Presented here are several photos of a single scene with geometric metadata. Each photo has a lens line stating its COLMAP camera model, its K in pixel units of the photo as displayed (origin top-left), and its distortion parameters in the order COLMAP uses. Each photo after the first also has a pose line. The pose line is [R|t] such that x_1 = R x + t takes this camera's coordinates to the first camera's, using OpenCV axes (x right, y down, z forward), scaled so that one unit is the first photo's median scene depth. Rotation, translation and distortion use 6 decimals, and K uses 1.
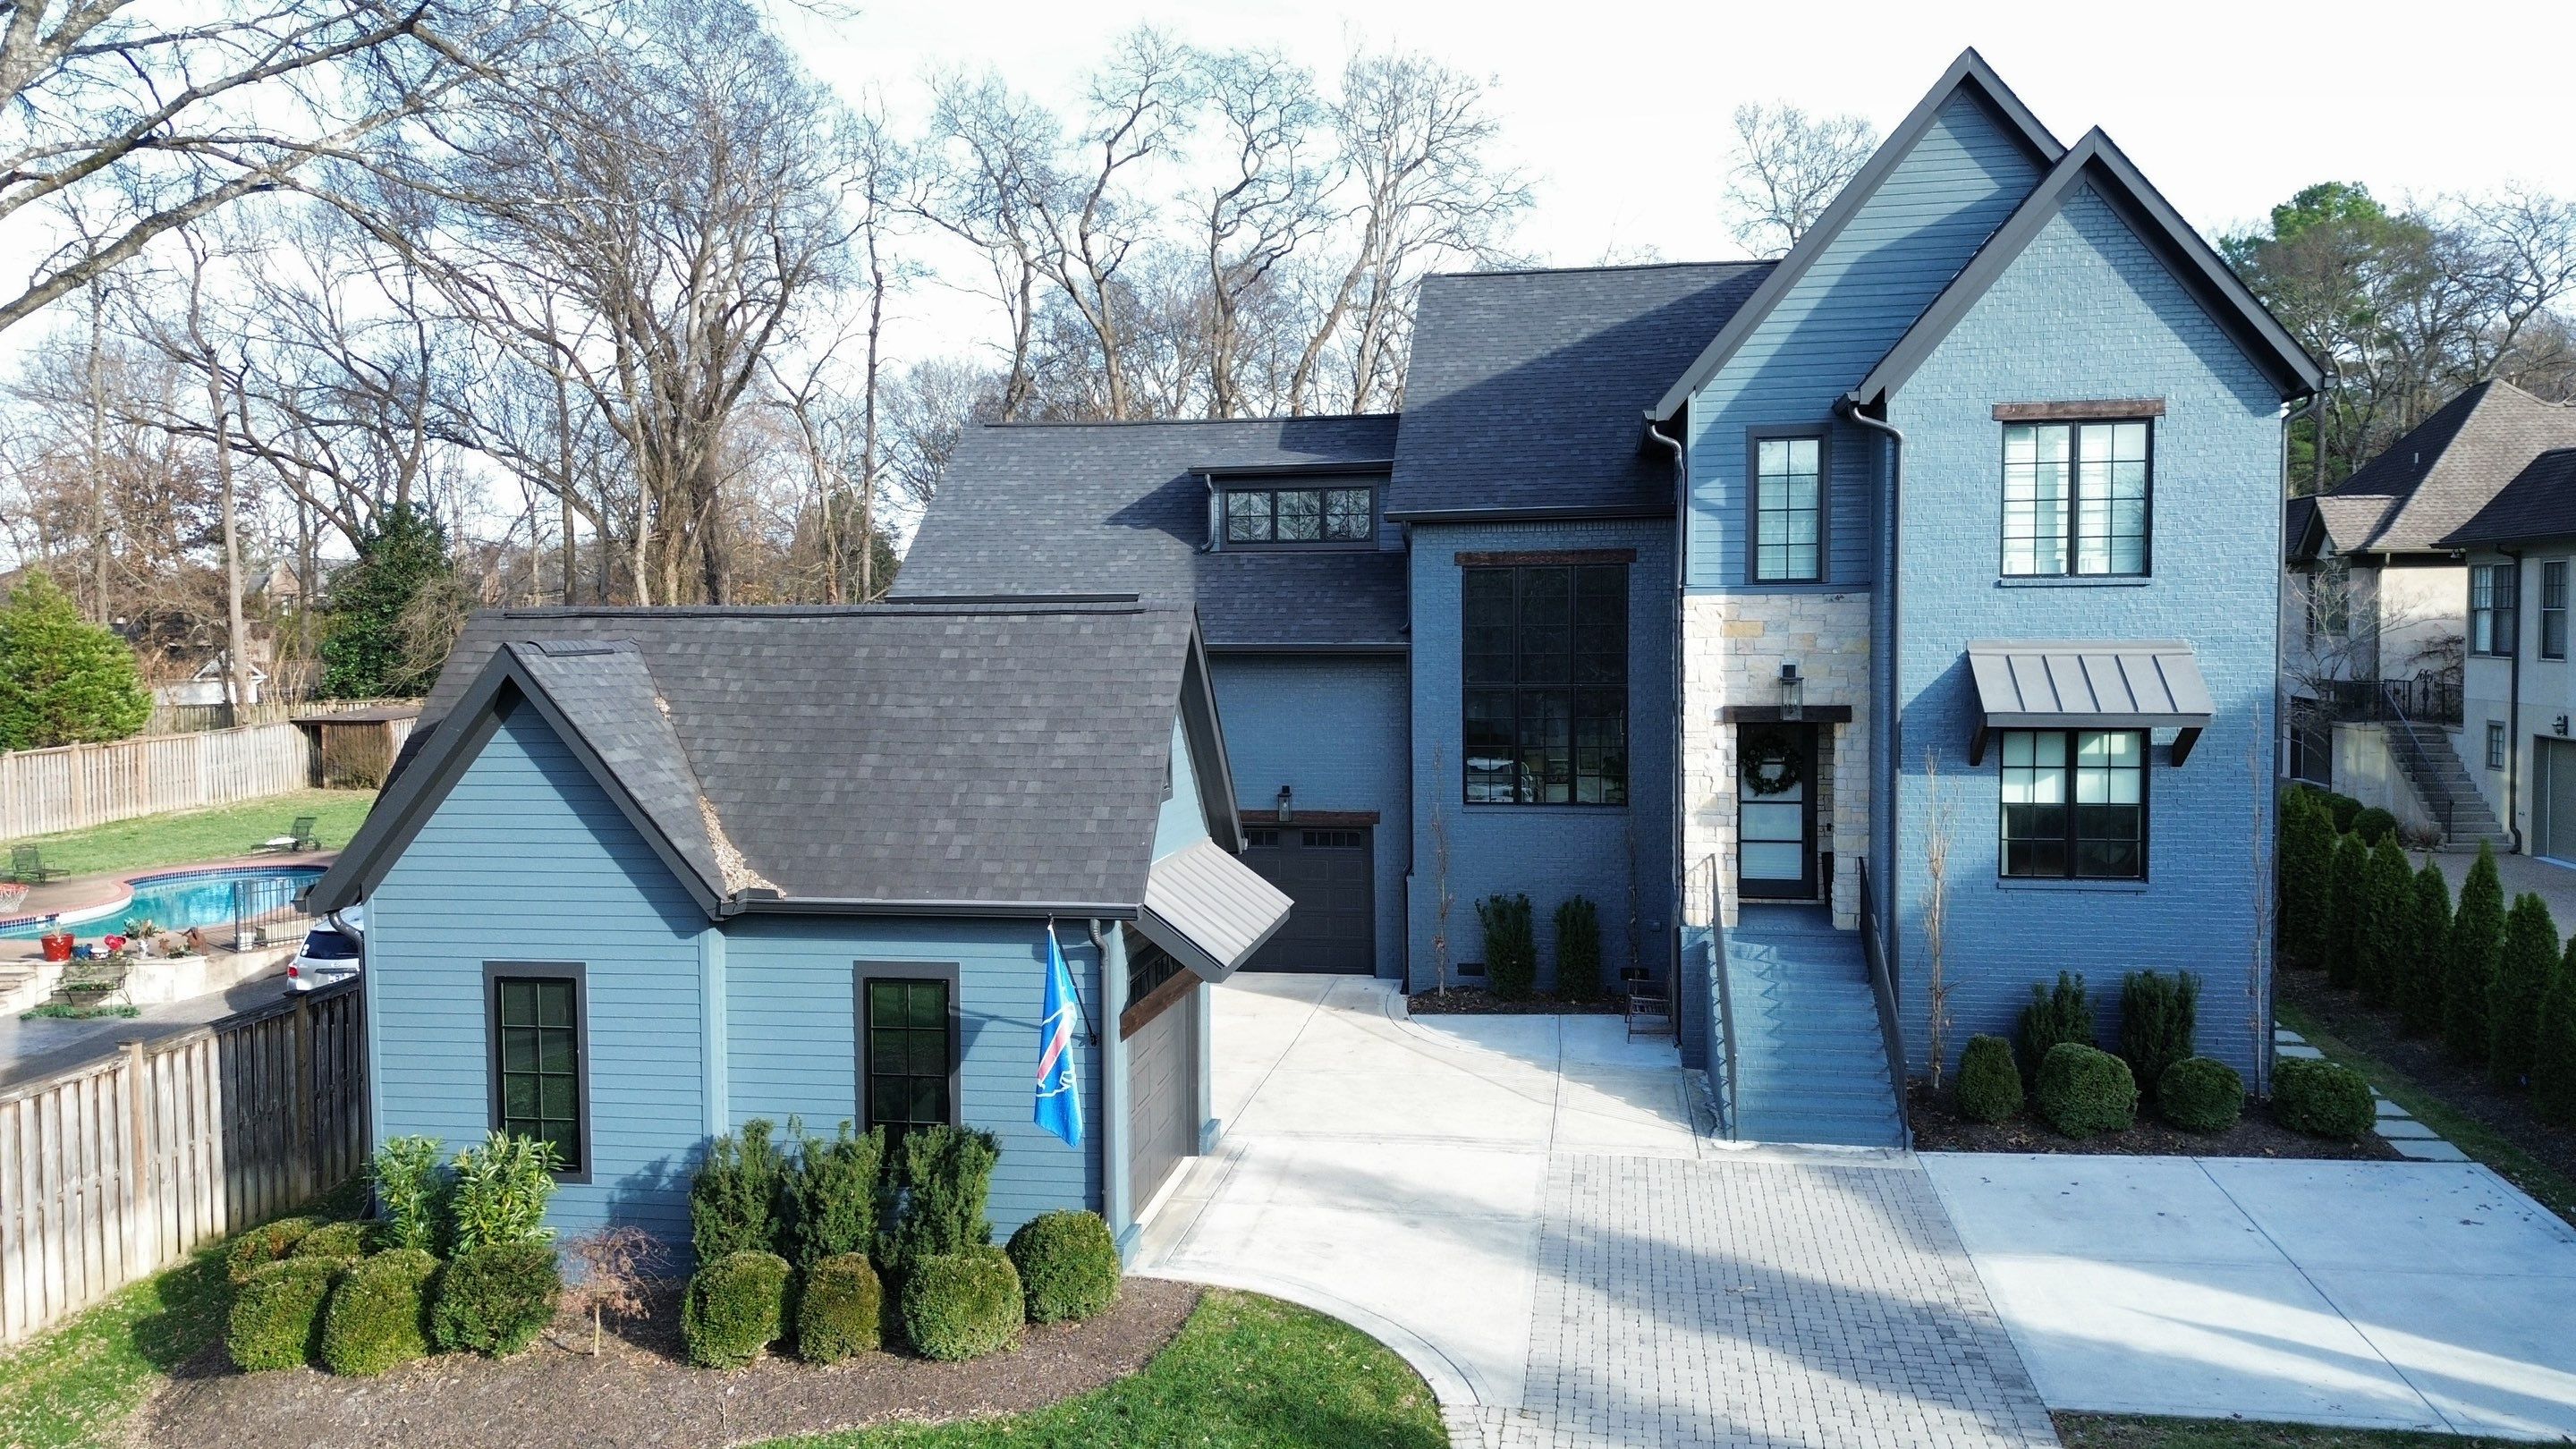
lens RADIAL K [[1815.1, 0, 1293.7], [0, 1815.1, 726.6], [0, 0, 1]] dist [0.065300, -0.055904]
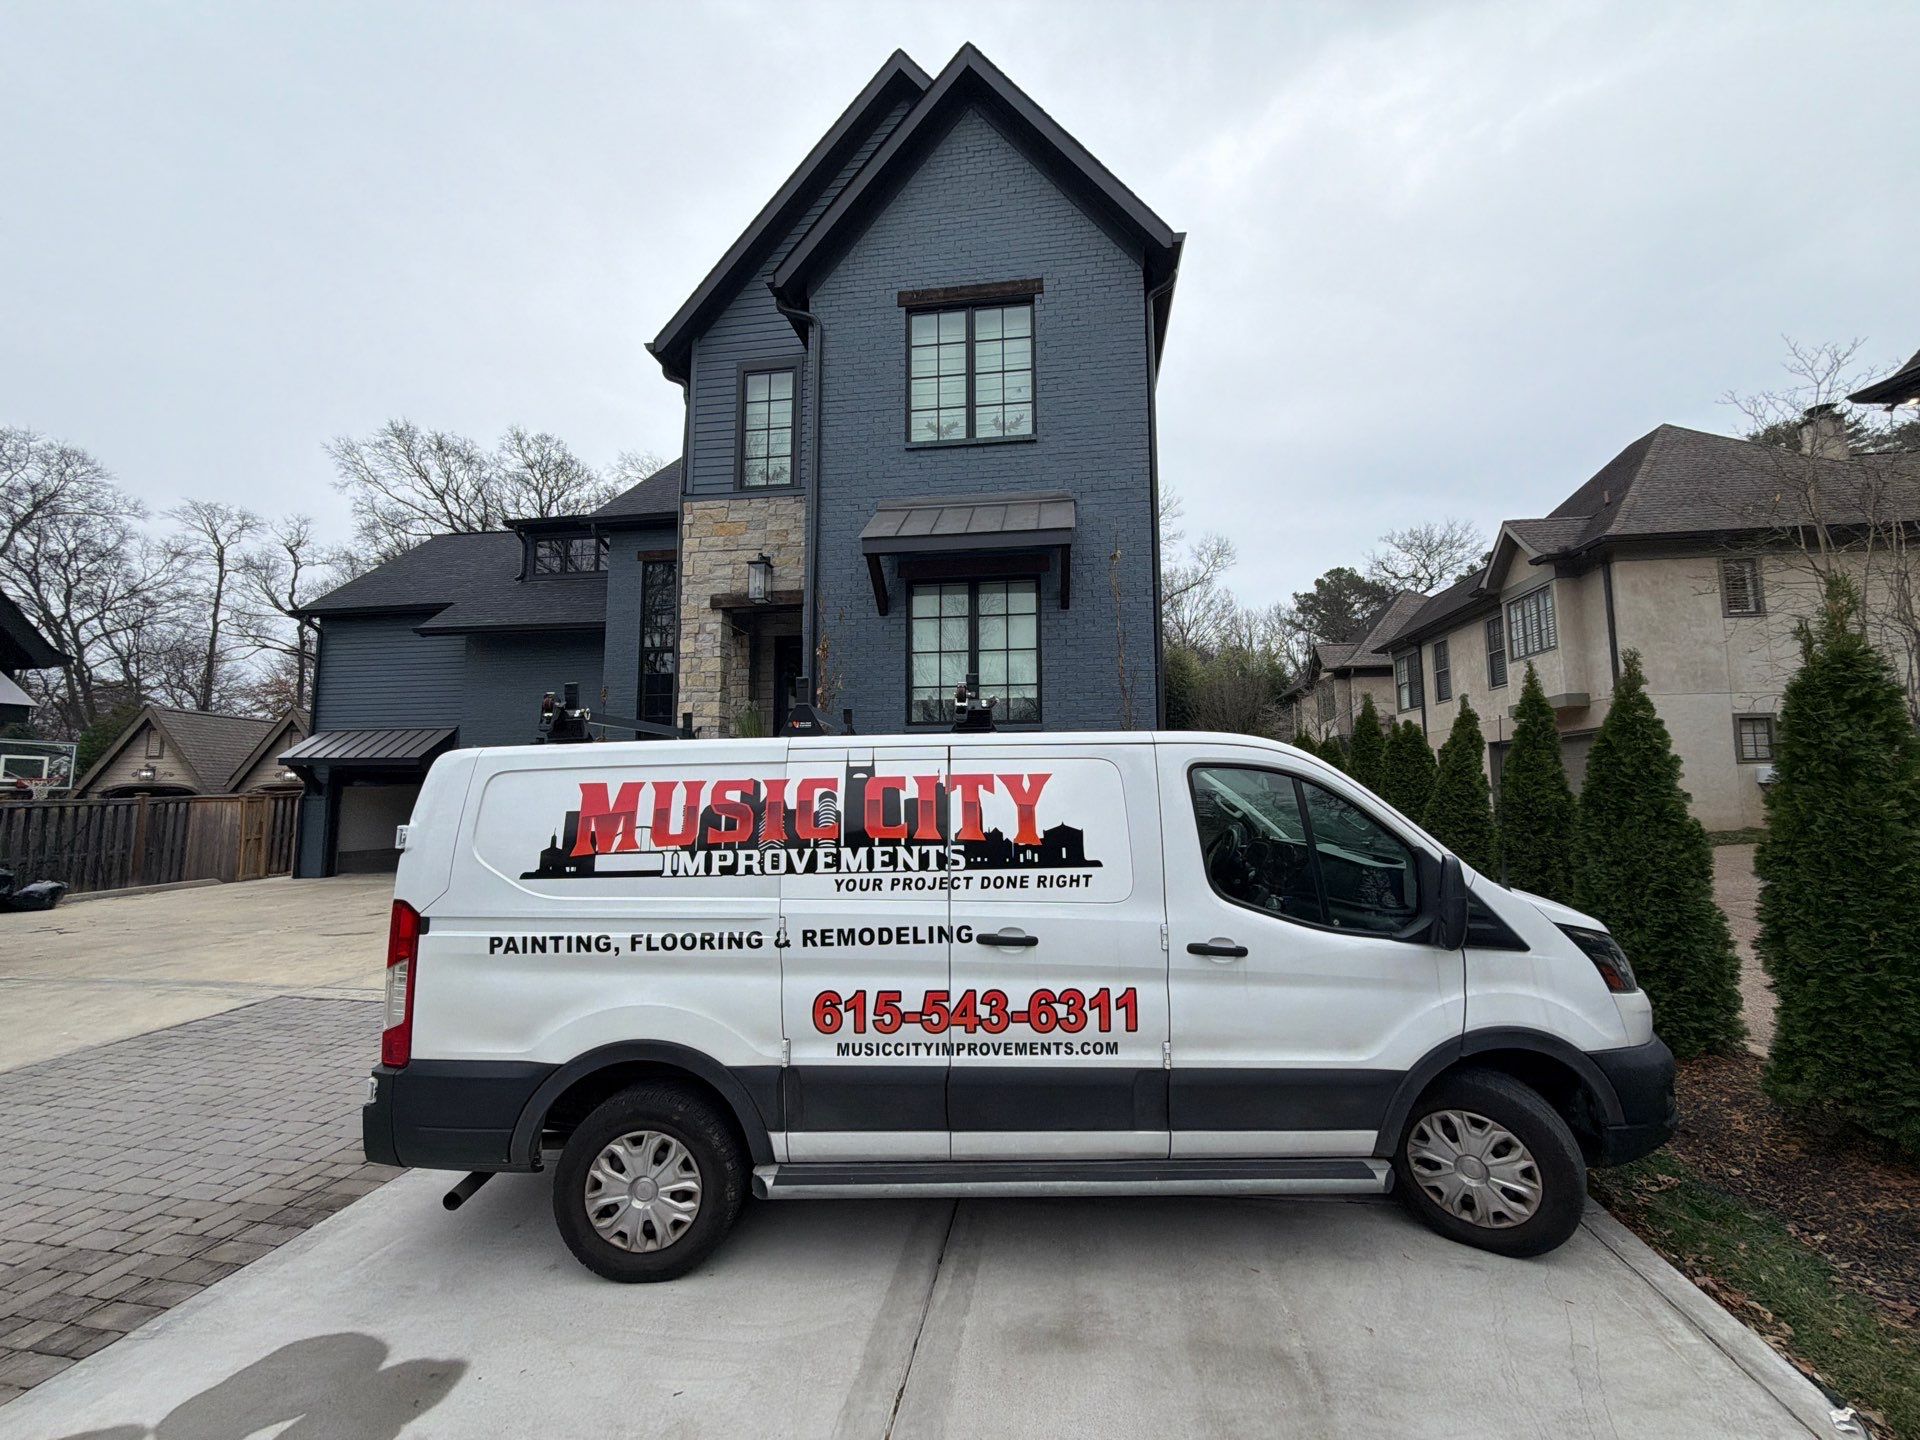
lens RADIAL K [[762.5, 0, 963.7], [0, 762.5, 723.3], [0, 0, 1]] dist [-0.000848, 0.000810]
pose [[0.999805, 0.007004, 0.018451, 0.399723], [-0.004025, 0.987627, -0.156770, 0.146285], [-0.019321, 0.156666, 0.987463, 0.566355]]
